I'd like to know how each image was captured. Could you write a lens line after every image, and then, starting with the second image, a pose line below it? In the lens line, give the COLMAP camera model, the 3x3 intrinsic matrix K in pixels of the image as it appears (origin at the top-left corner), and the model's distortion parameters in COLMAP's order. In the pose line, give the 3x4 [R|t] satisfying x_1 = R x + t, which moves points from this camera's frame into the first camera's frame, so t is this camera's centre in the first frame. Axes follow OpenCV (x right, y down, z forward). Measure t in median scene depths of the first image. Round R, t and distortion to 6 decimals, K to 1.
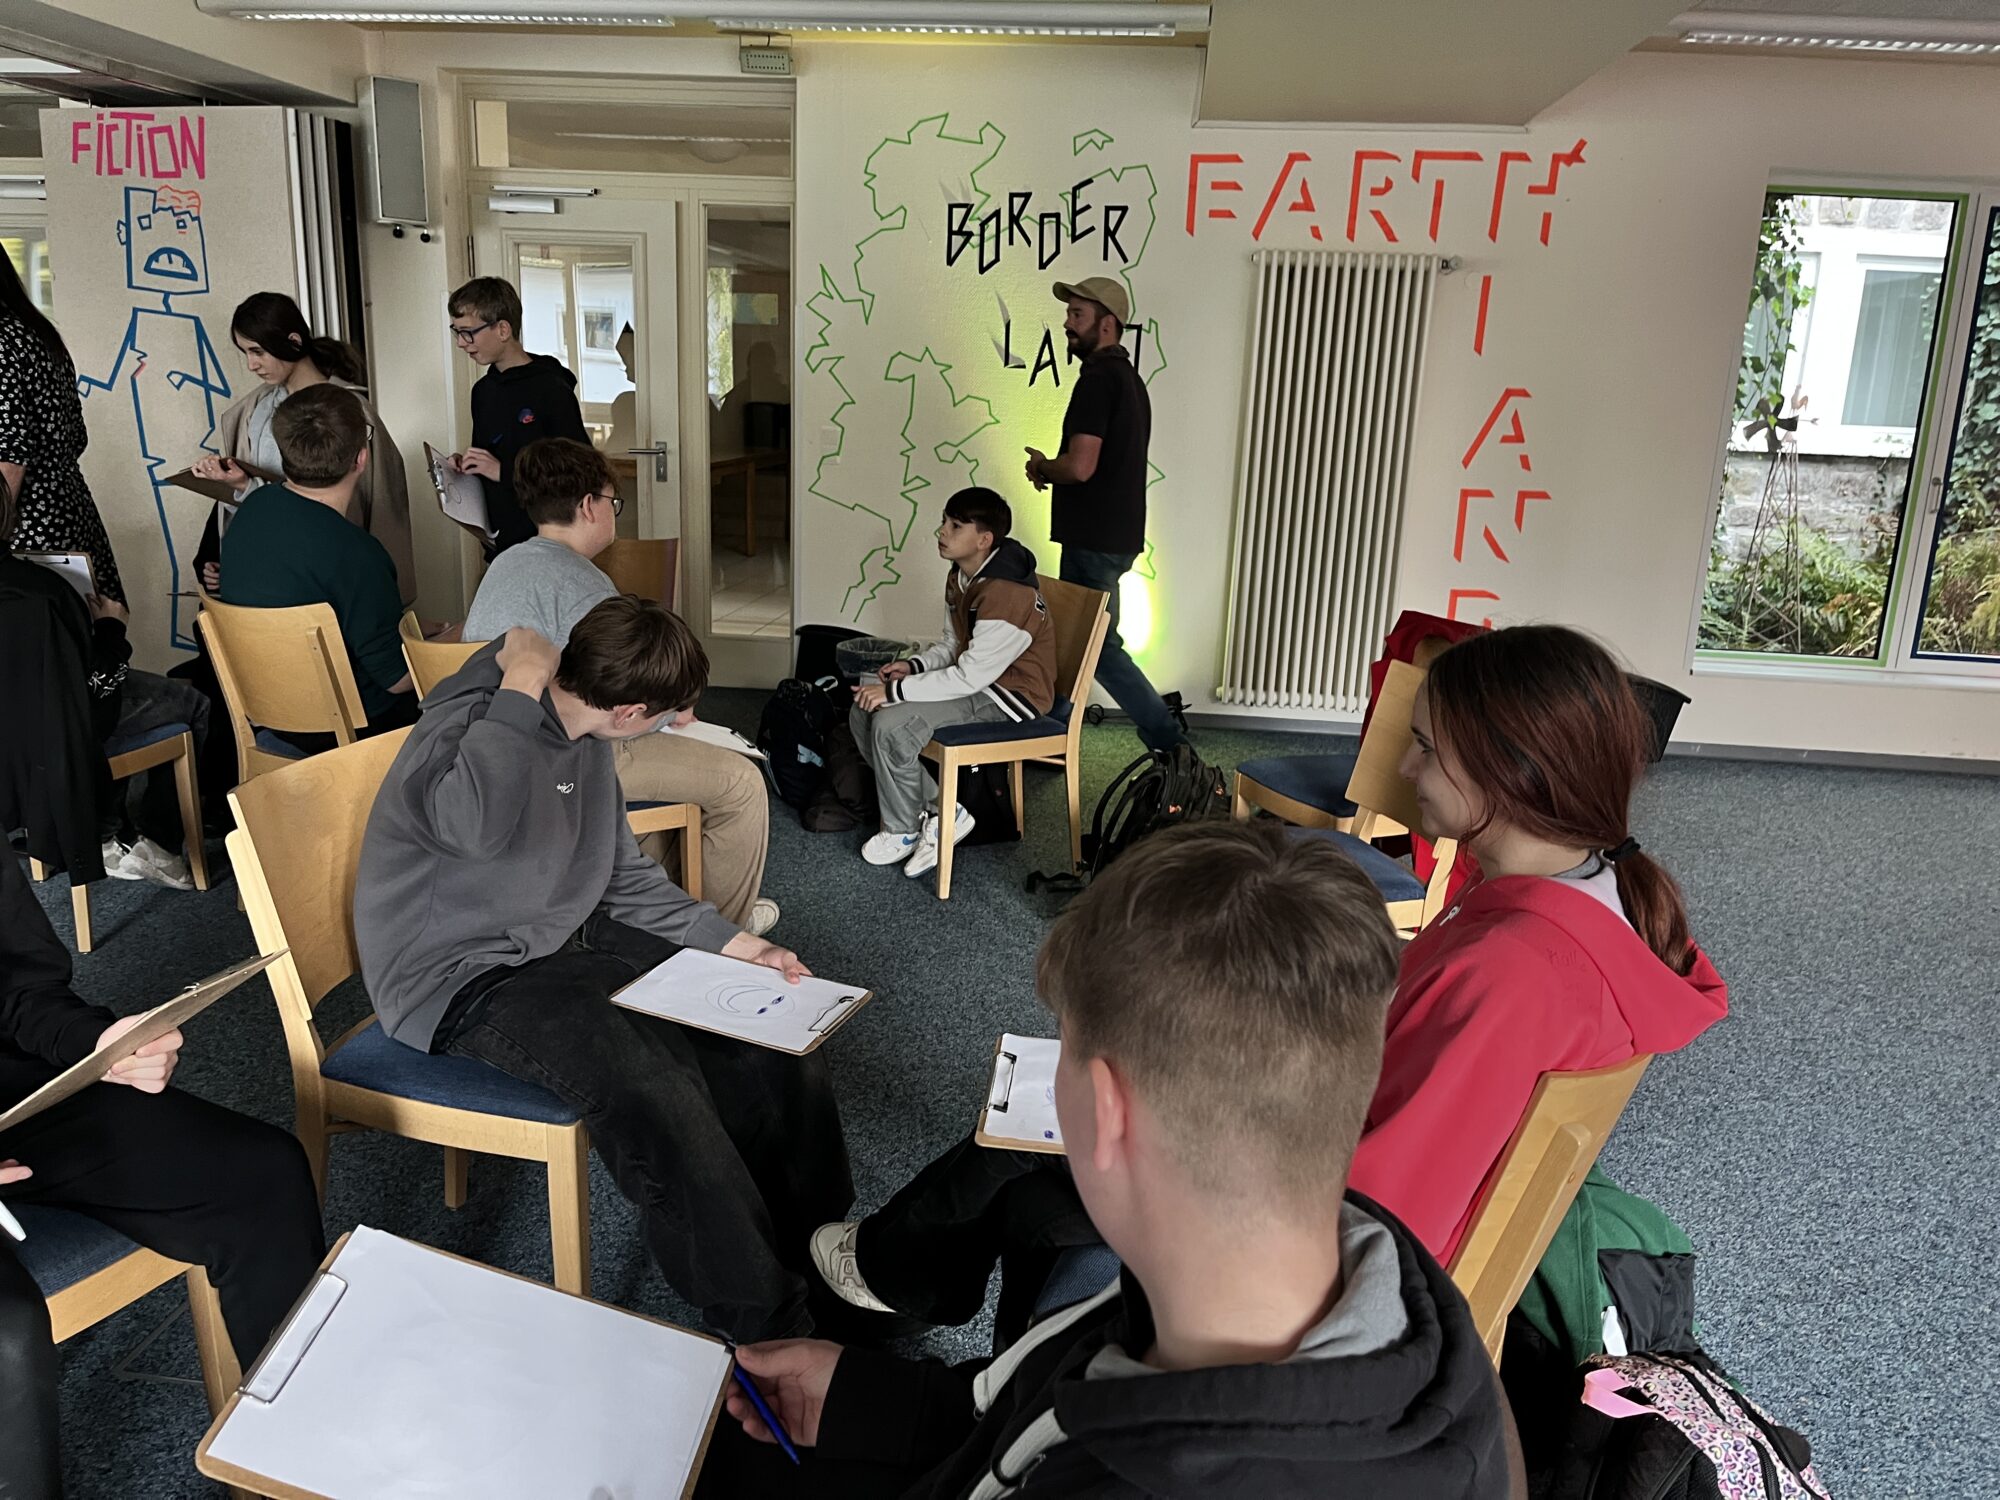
lens RADIAL K [[1511.8, 0, 1000.0], [0, 1511.8, 750.0], [0, 0, 1]] dist [0.129127, -0.177034]
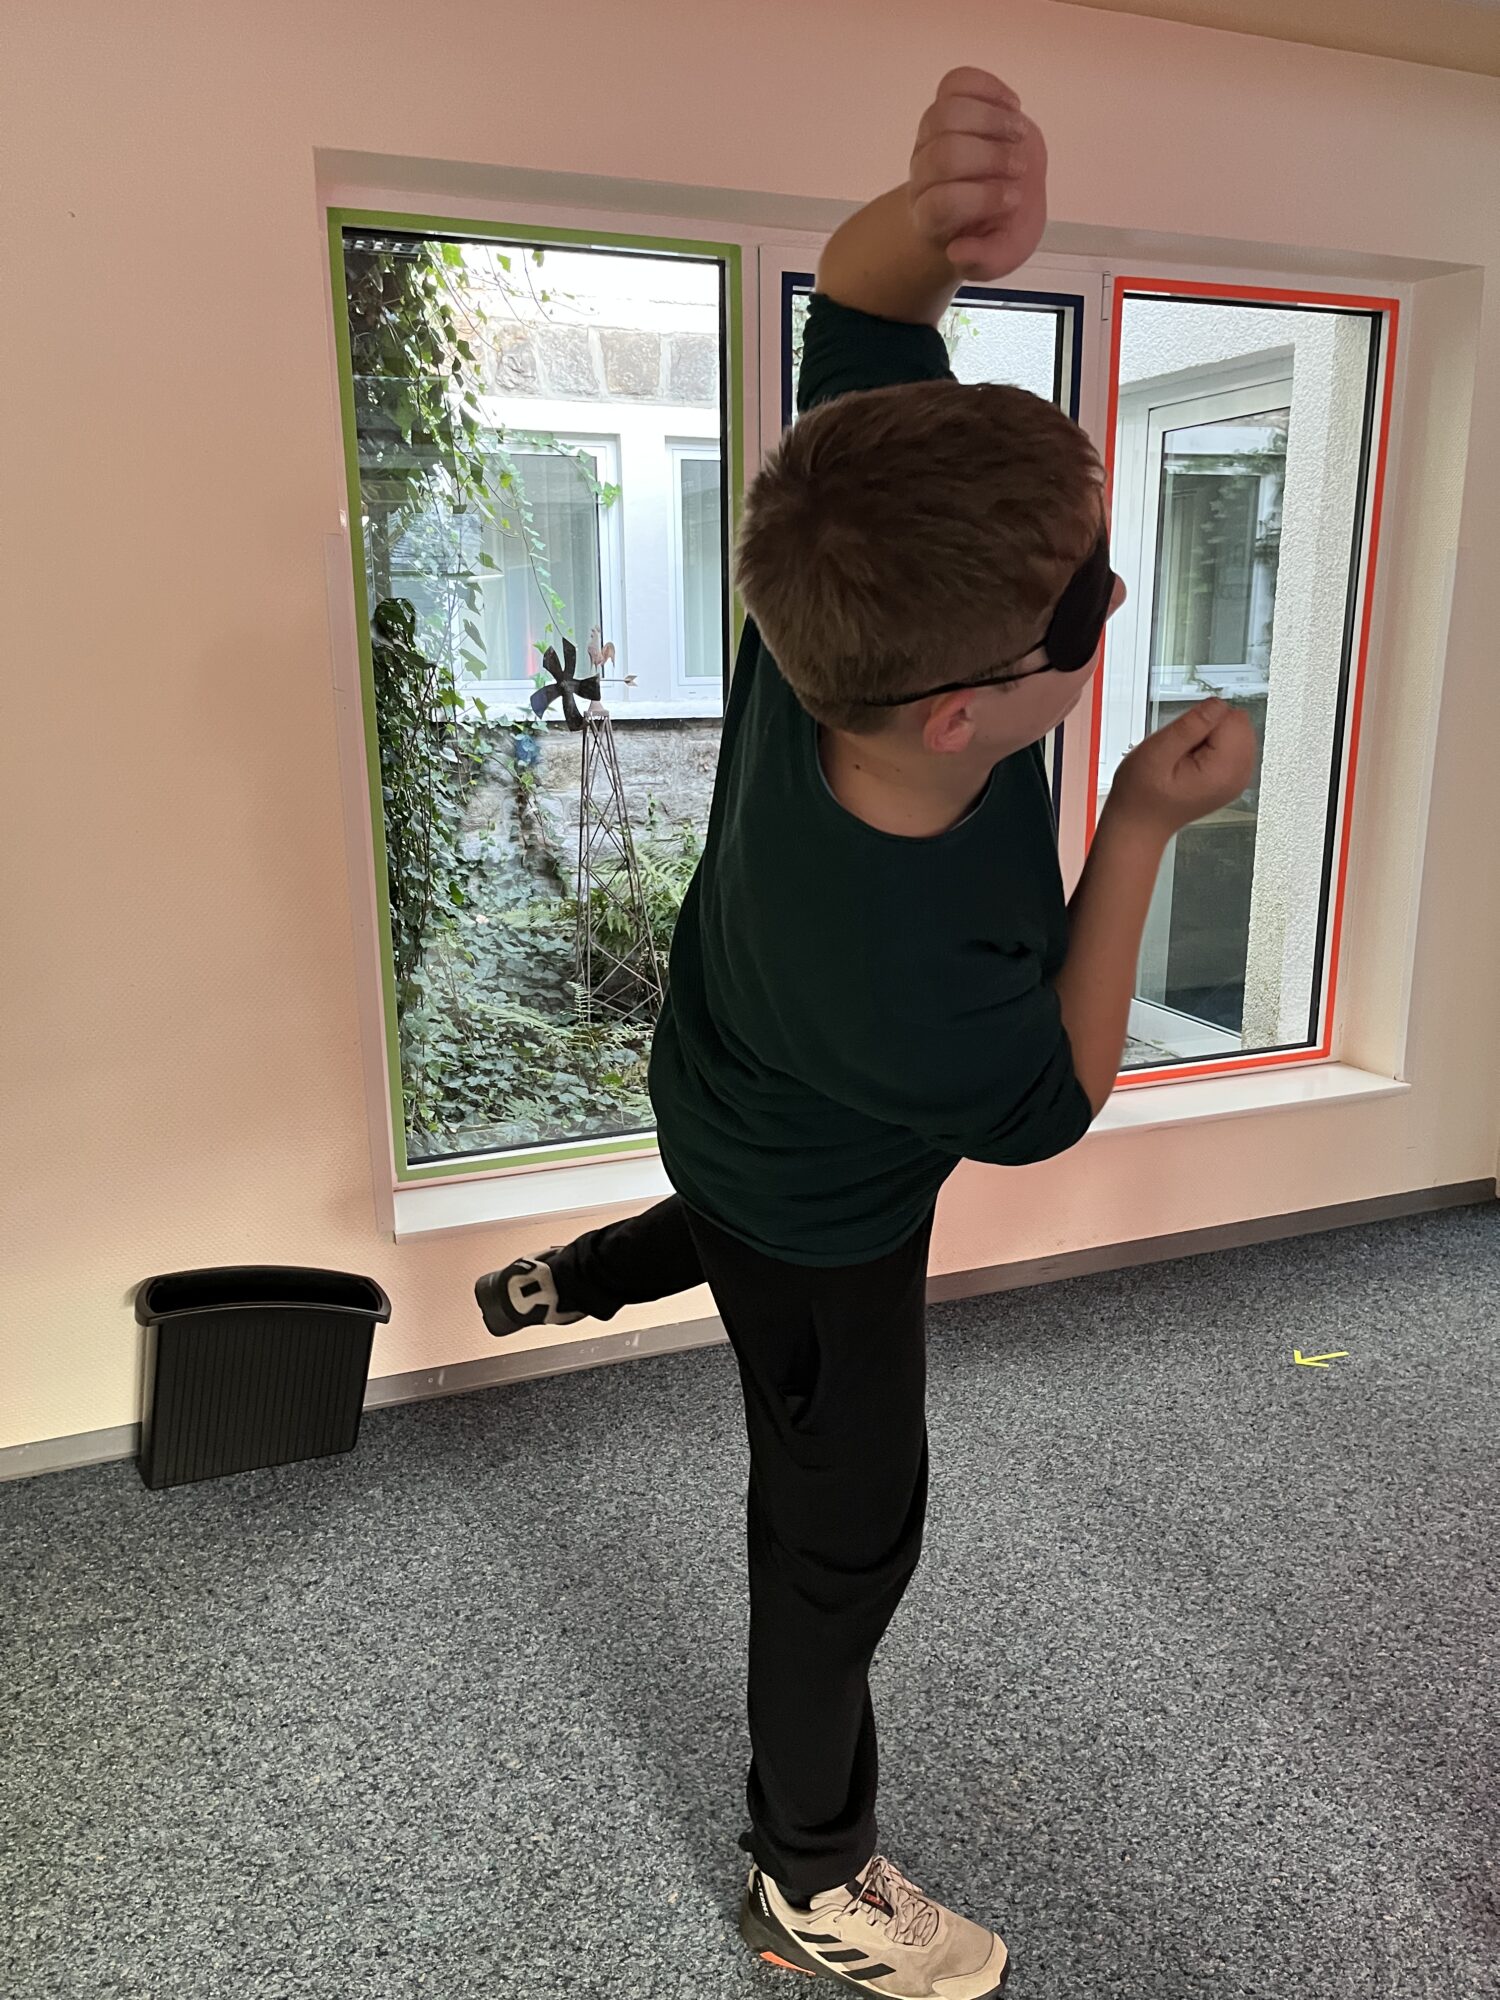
lens RADIAL K [[1511.8, 0, 750.0], [0, 1511.8, 1000.0], [0, 0, 1]] dist [0.129127, -0.177034]
pose [[0.885647, -0.161201, 0.435481, 0.371394], [0.159243, 0.986376, 0.041270, -0.133688], [-0.436201, 0.032797, 0.899252, 0.549340]]
